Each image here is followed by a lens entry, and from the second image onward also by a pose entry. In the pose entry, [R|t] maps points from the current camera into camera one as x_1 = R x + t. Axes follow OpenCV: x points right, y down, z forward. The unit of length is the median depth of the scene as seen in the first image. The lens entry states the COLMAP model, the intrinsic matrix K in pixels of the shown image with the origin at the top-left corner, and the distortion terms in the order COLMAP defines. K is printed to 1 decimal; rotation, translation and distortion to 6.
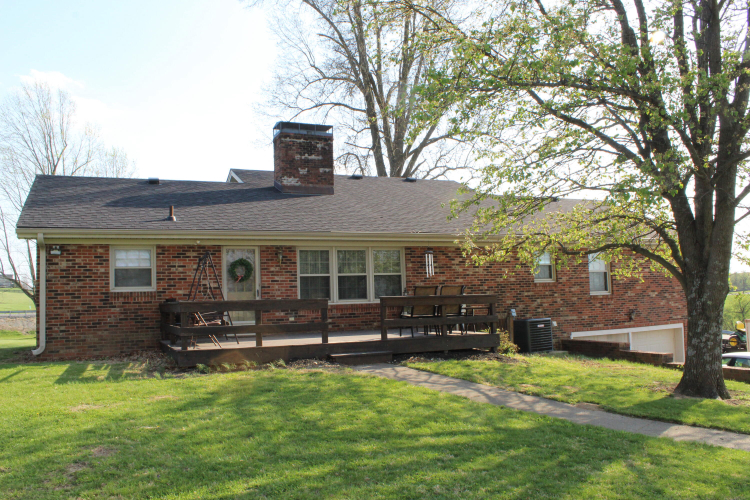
lens RADIAL K [[628.2, 0, 376.6], [0, 628.2, 268.0], [0, 0, 1]] dist [-0.182269, 0.158588]
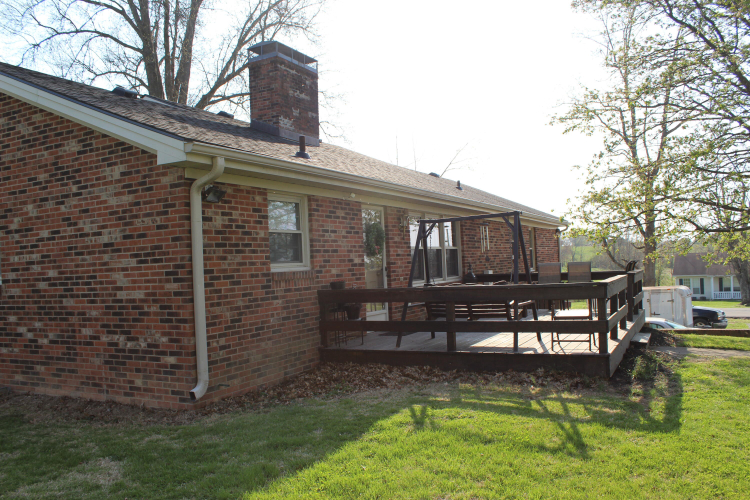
lens RADIAL K [[628.2, 0, 376.6], [0, 628.2, 268.0], [0, 0, 1]] dist [-0.182269, 0.158588]
pose [[0.788800, -0.005845, 0.614622, -0.540657], [-0.015170, 0.999465, 0.028974, 0.012592], [-0.614462, -0.032179, 0.788290, 0.357365]]
